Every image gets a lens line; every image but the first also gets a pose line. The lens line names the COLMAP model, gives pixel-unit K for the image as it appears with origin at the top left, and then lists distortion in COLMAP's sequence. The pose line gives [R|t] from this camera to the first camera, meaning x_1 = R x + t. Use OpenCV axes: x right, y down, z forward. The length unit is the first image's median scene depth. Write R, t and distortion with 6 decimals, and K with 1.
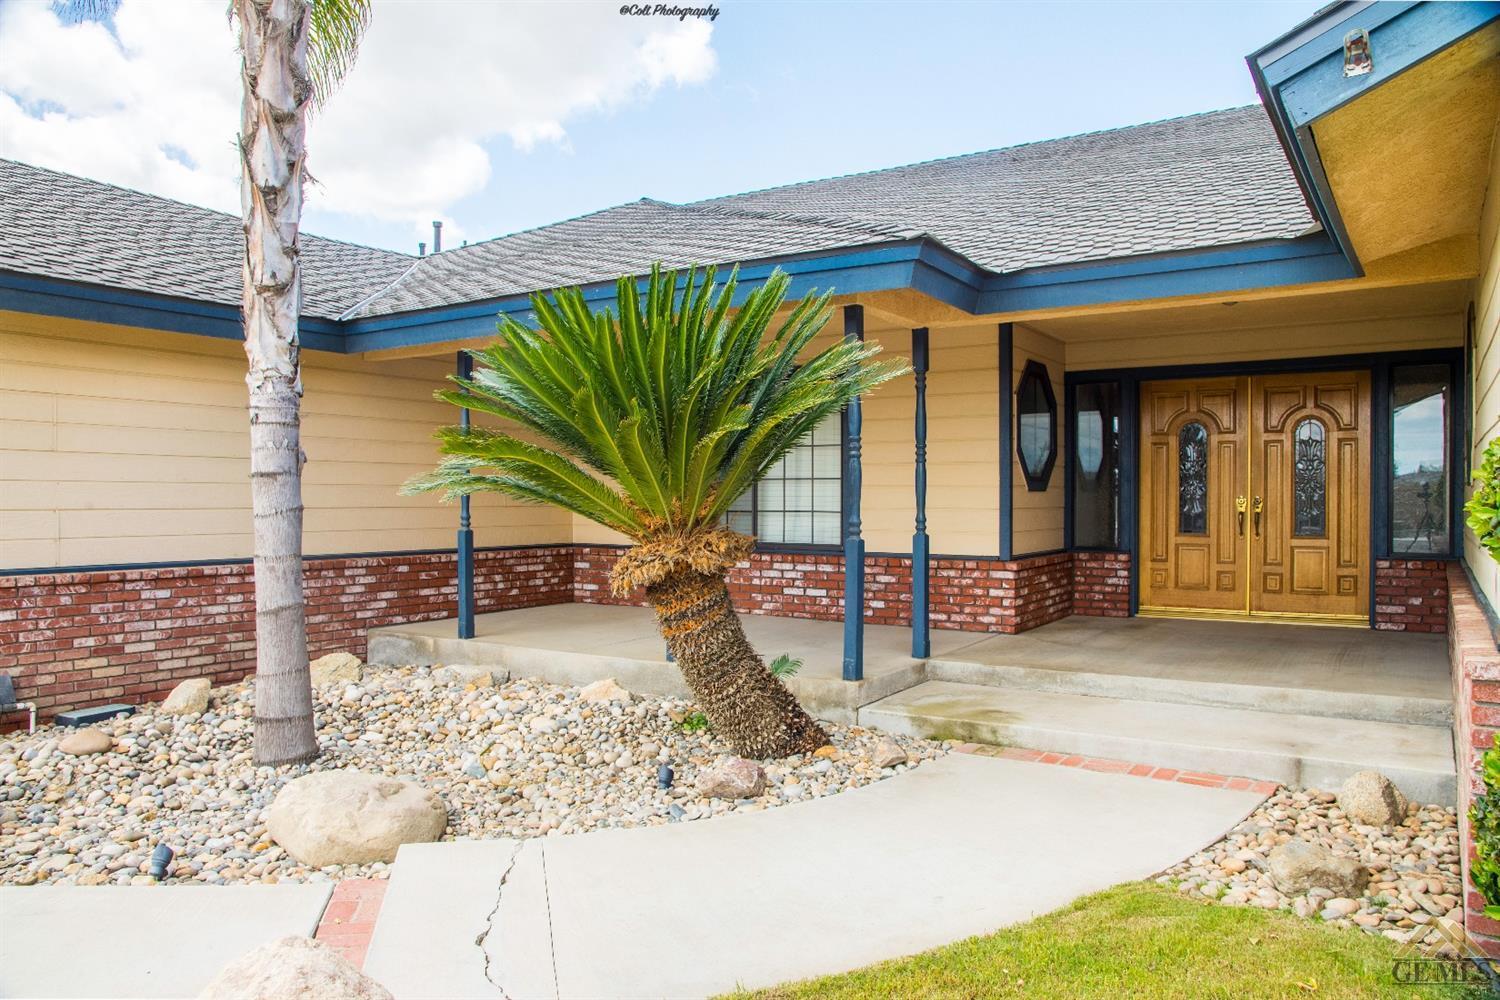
lens RADIAL K [[1044.0, 0, 750.0], [0, 1044.0, 500.0], [0, 0, 1]] dist [-0.000324, -0.003685]
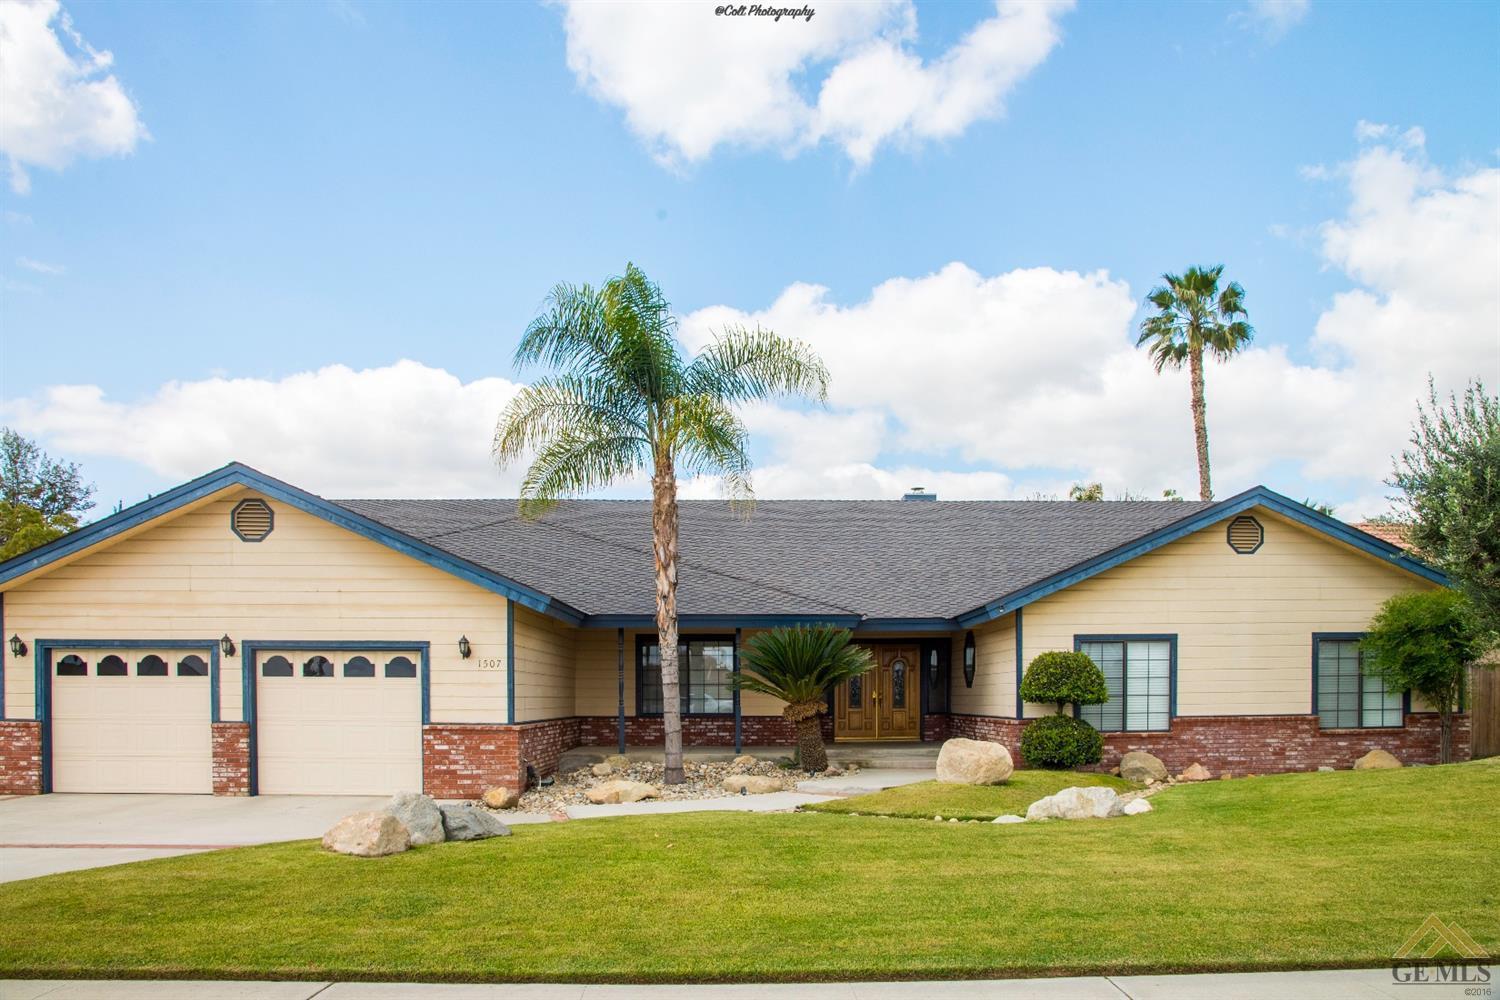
lens RADIAL K [[1044.0, 0, 750.0], [0, 1044.0, 500.0], [0, 0, 1]] dist [-0.000324, -0.003685]
pose [[0.822747, 0.103877, 0.558835, -1.309506], [-0.007009, 0.984939, -0.172762, -0.022348], [-0.568364, 0.138223, 0.811084, -1.006092]]
